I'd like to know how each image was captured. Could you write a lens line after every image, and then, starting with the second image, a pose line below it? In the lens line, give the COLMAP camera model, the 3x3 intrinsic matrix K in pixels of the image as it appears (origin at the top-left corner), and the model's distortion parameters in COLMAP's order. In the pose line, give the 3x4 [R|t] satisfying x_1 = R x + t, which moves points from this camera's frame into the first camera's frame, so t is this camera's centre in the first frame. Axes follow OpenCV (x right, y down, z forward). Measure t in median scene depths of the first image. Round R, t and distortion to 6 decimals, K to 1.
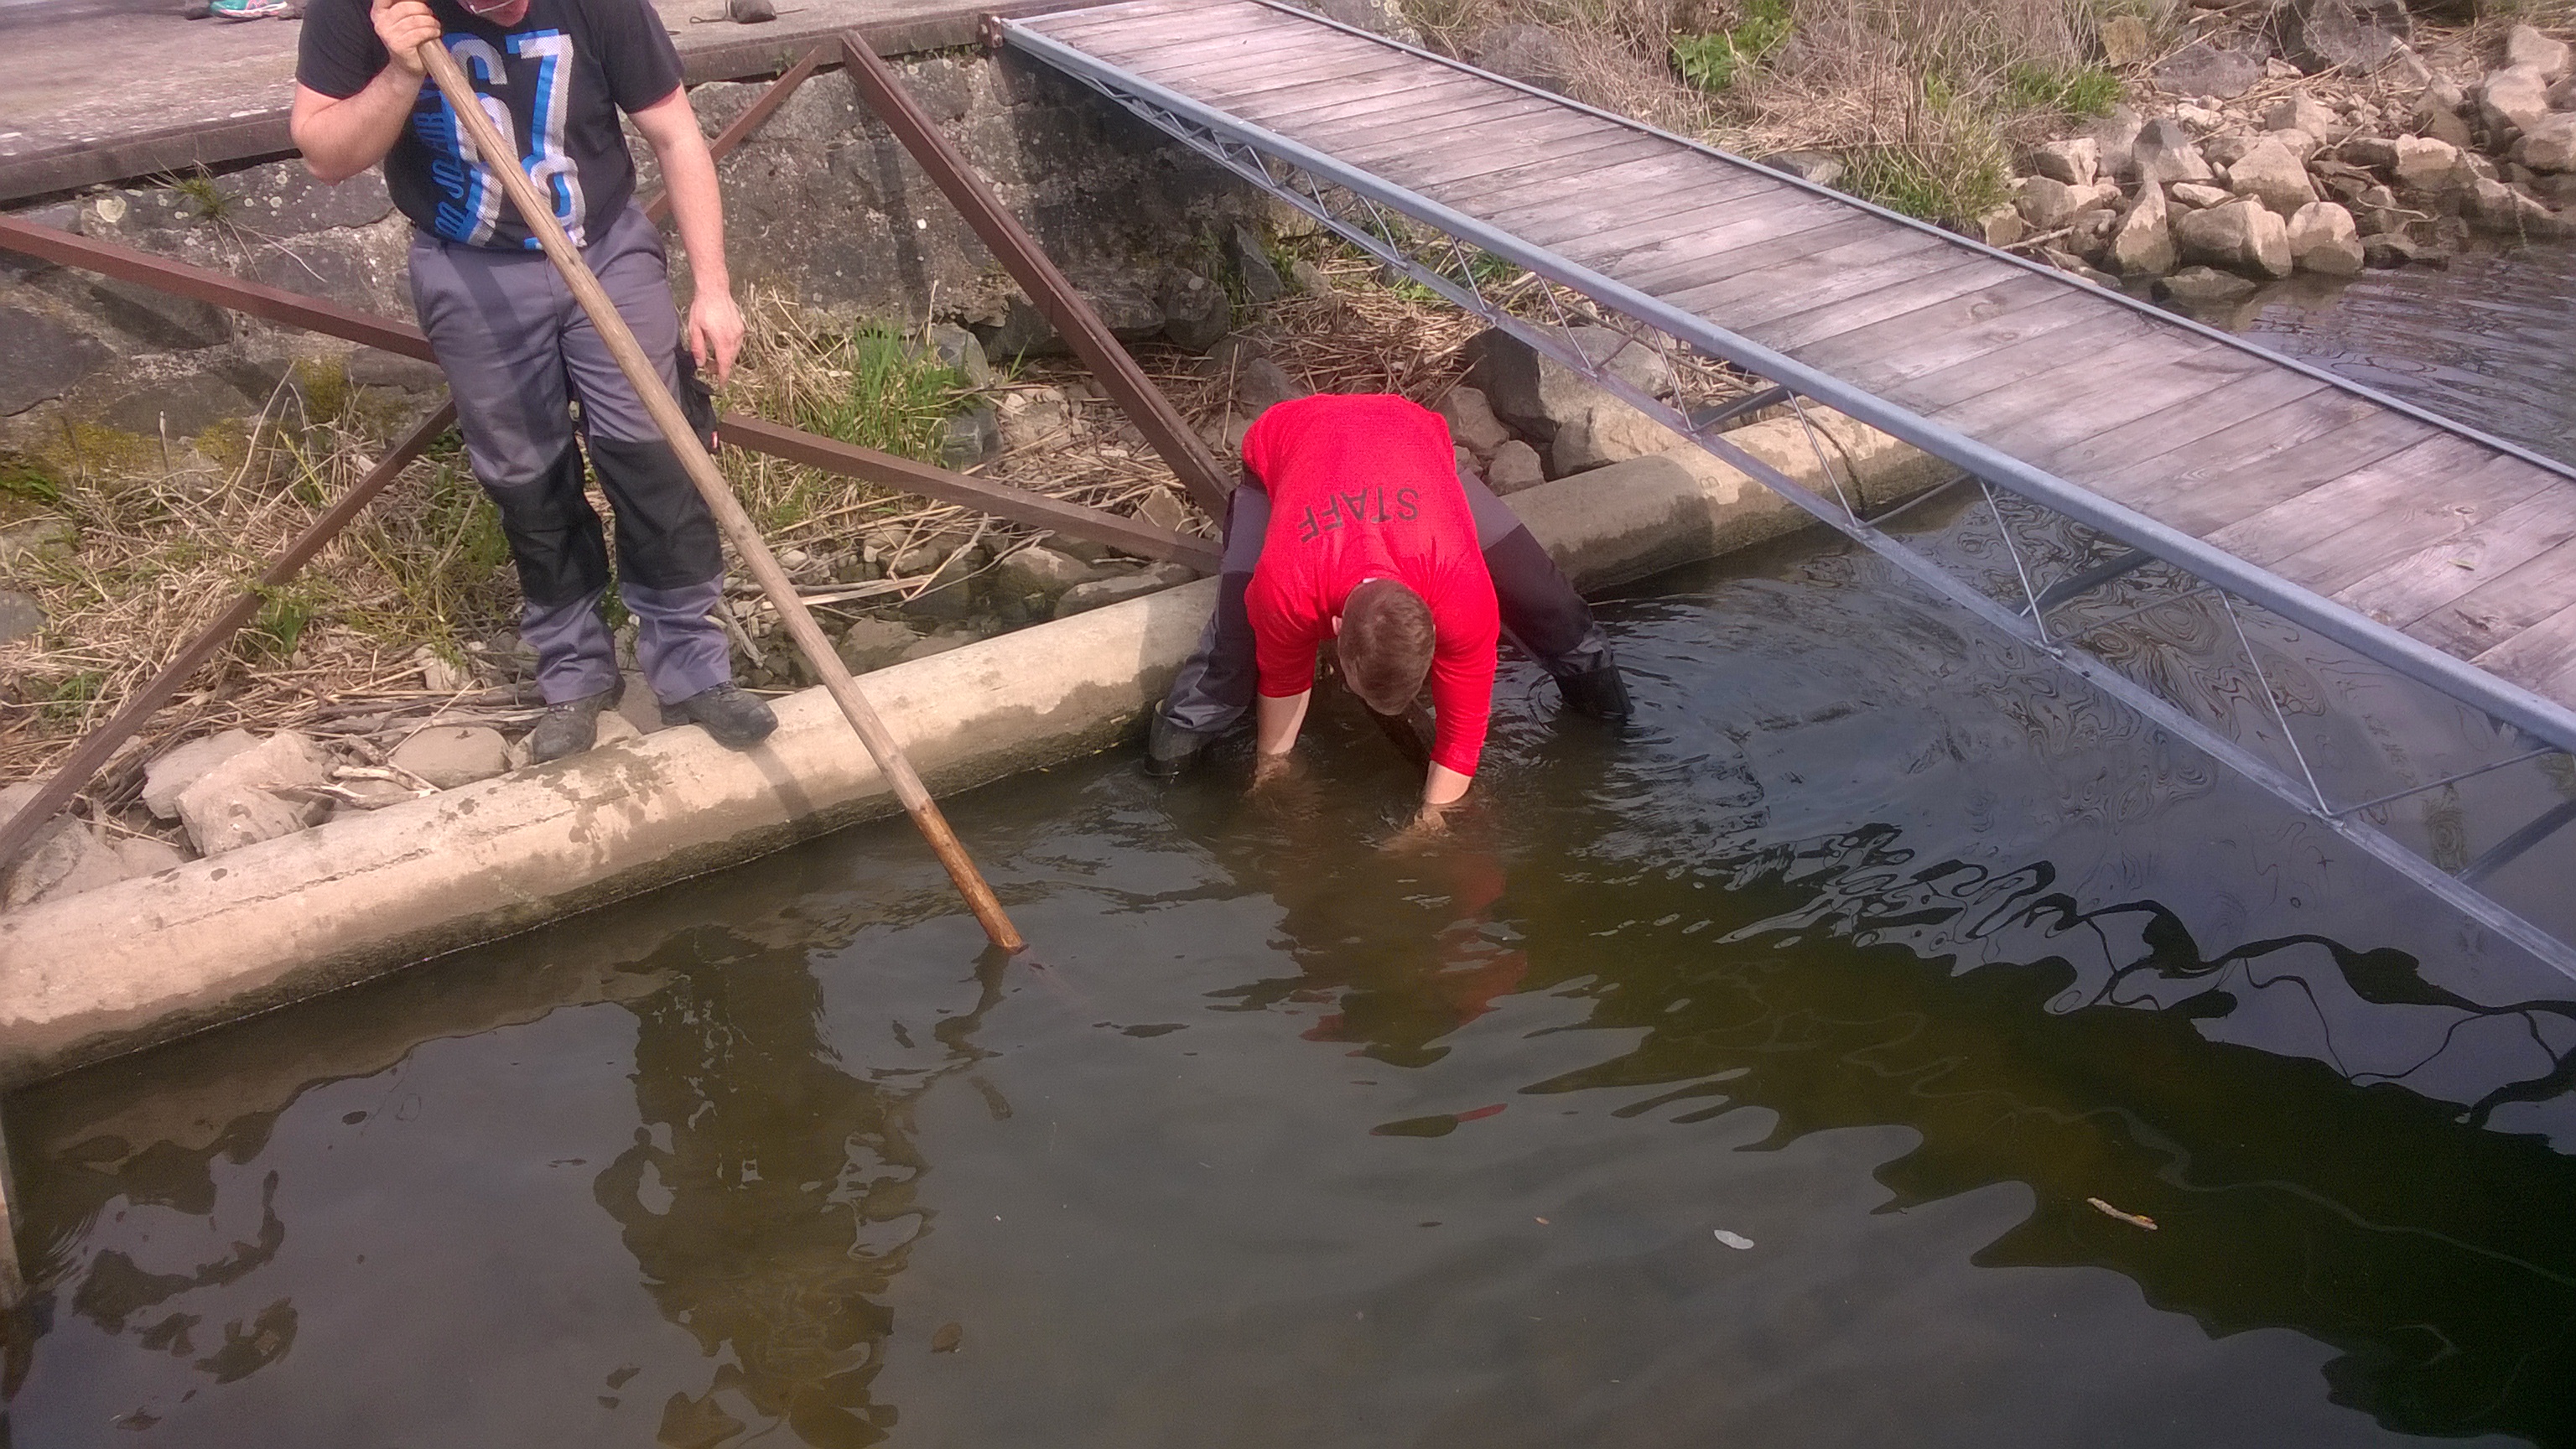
lens RADIAL K [[1948.7, 0, 1279.5], [0, 1948.7, 736.4], [0, 0, 1]] dist [0.052286, -0.132509]
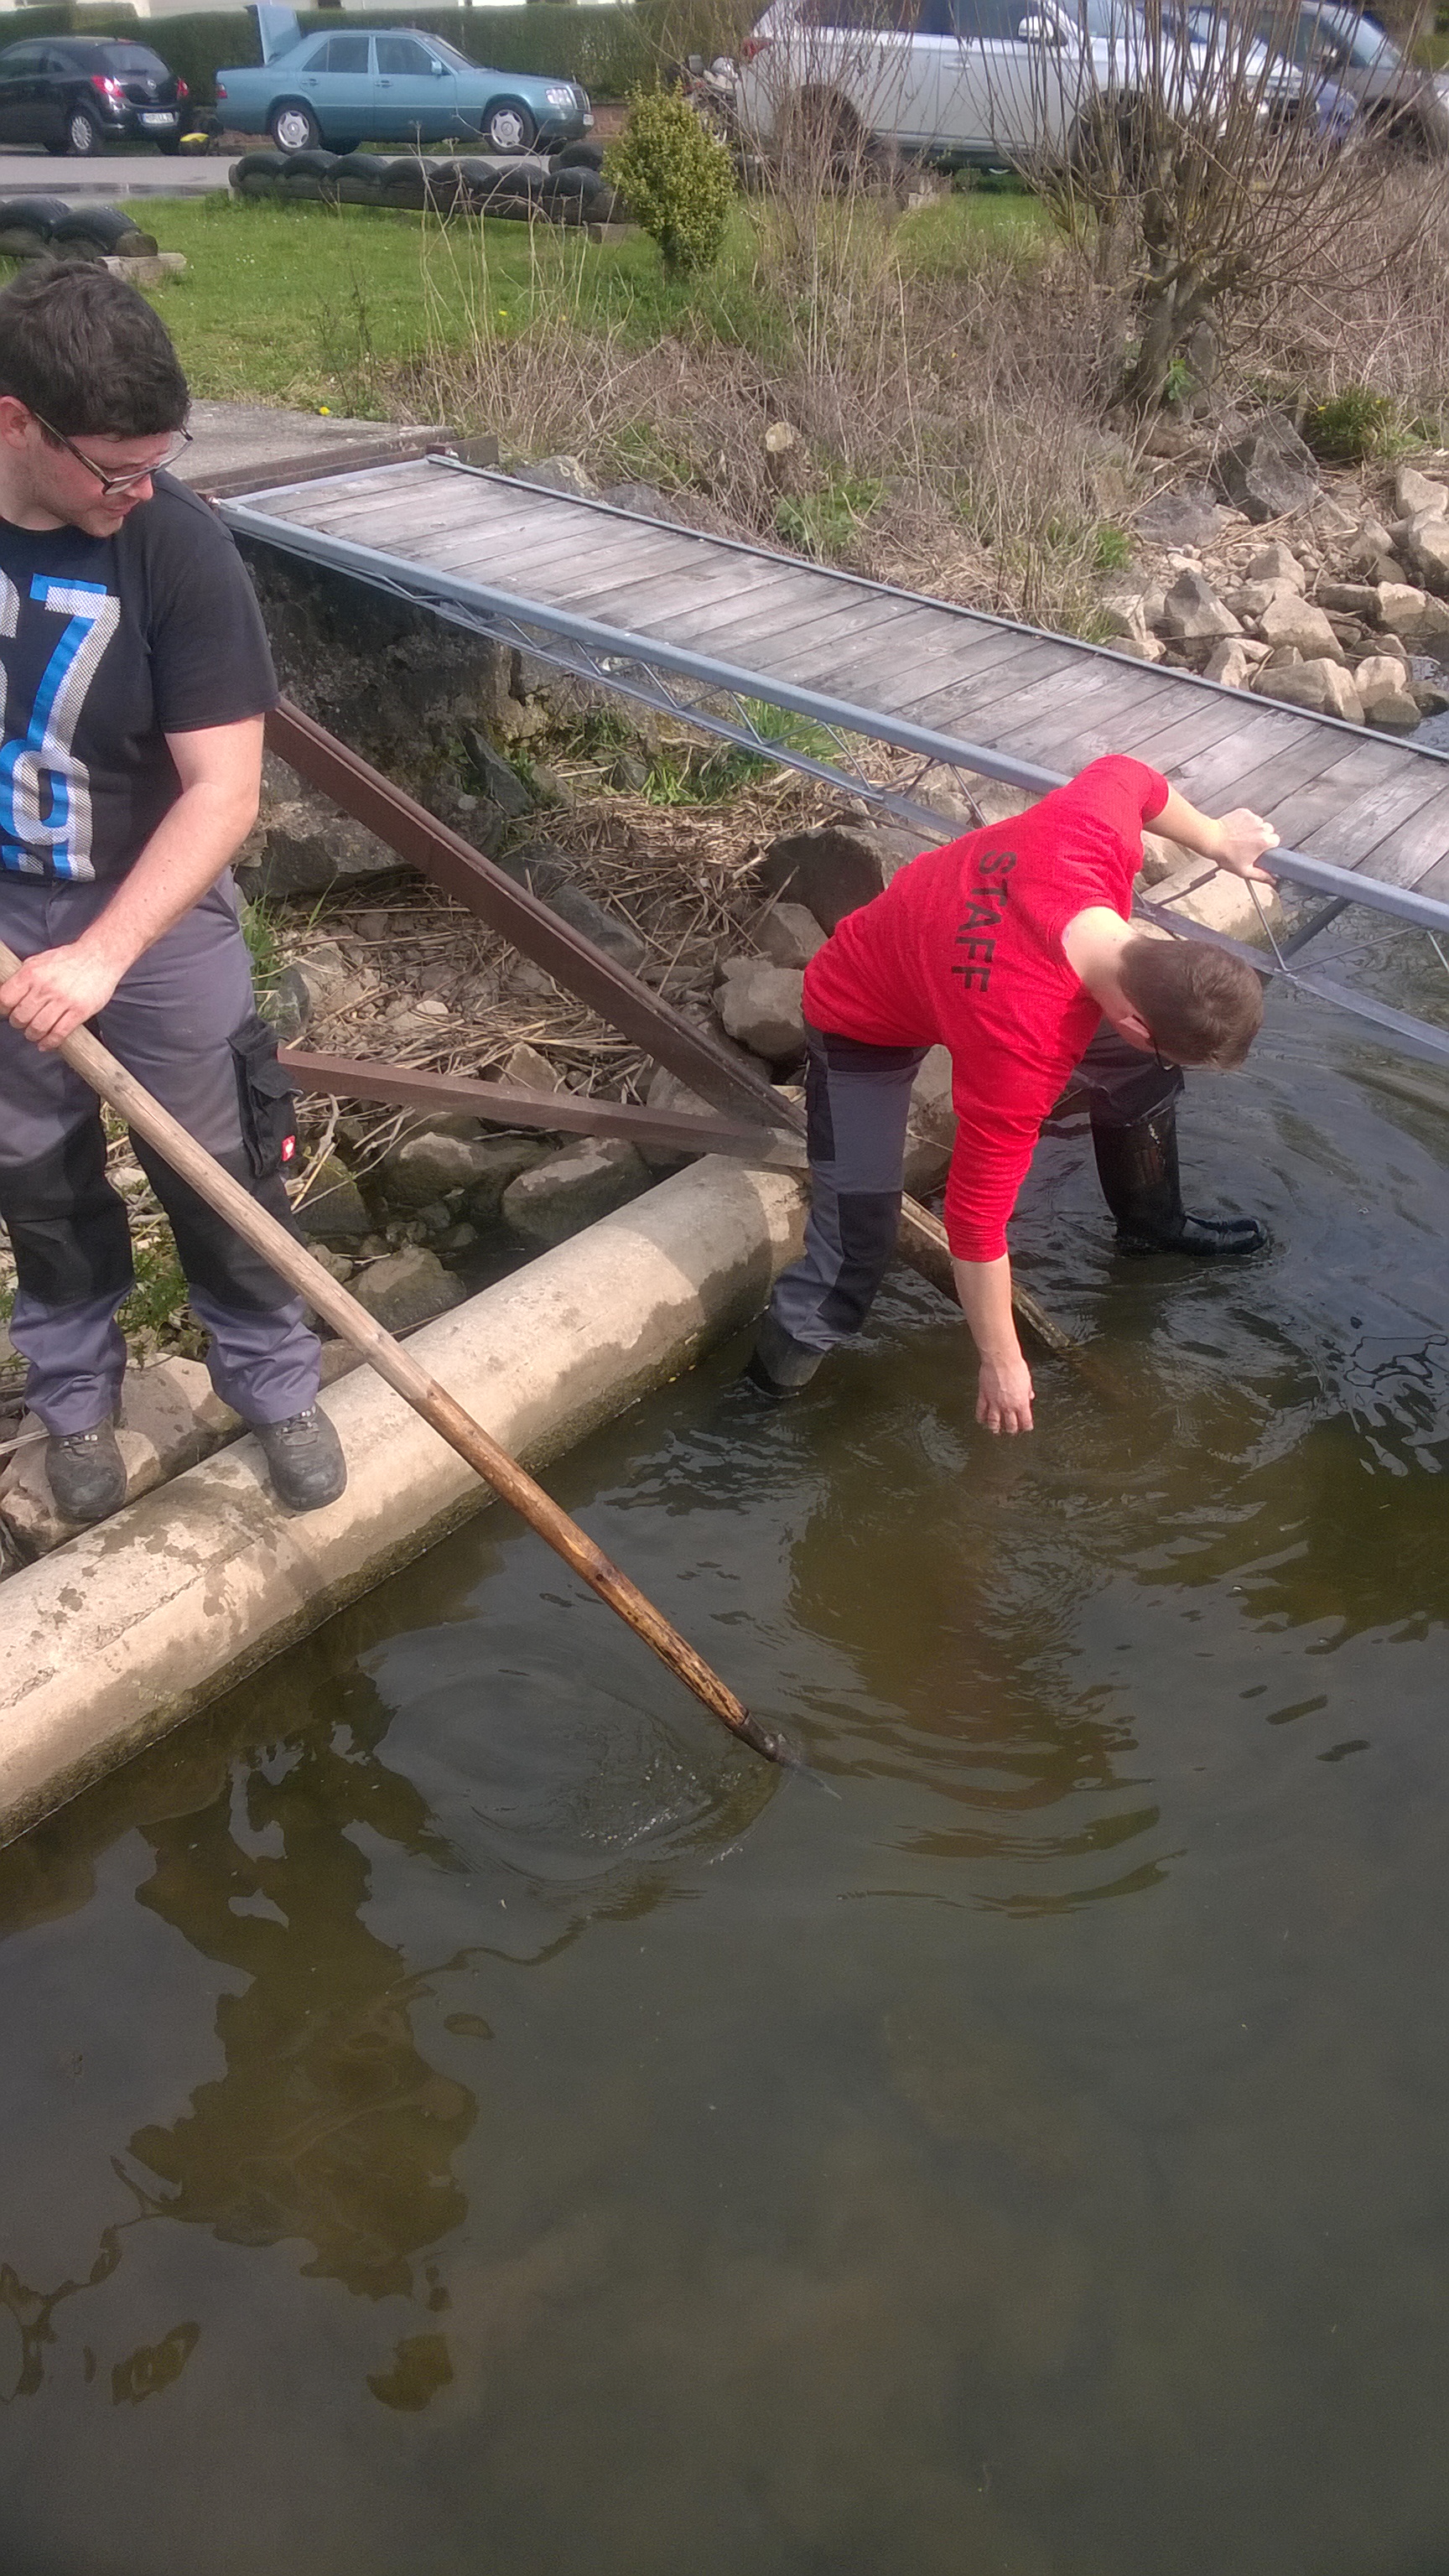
lens RADIAL K [[1948.7, 0, 724.5], [0, 1948.7, 1288.0], [0, 0, 1]] dist [0.052286, -0.132509]
pose [[0.926231, -0.141554, 0.349368, -0.275432], [0.117945, 0.989107, 0.088066, -0.079160], [-0.358029, -0.040364, 0.932838, 0.125145]]
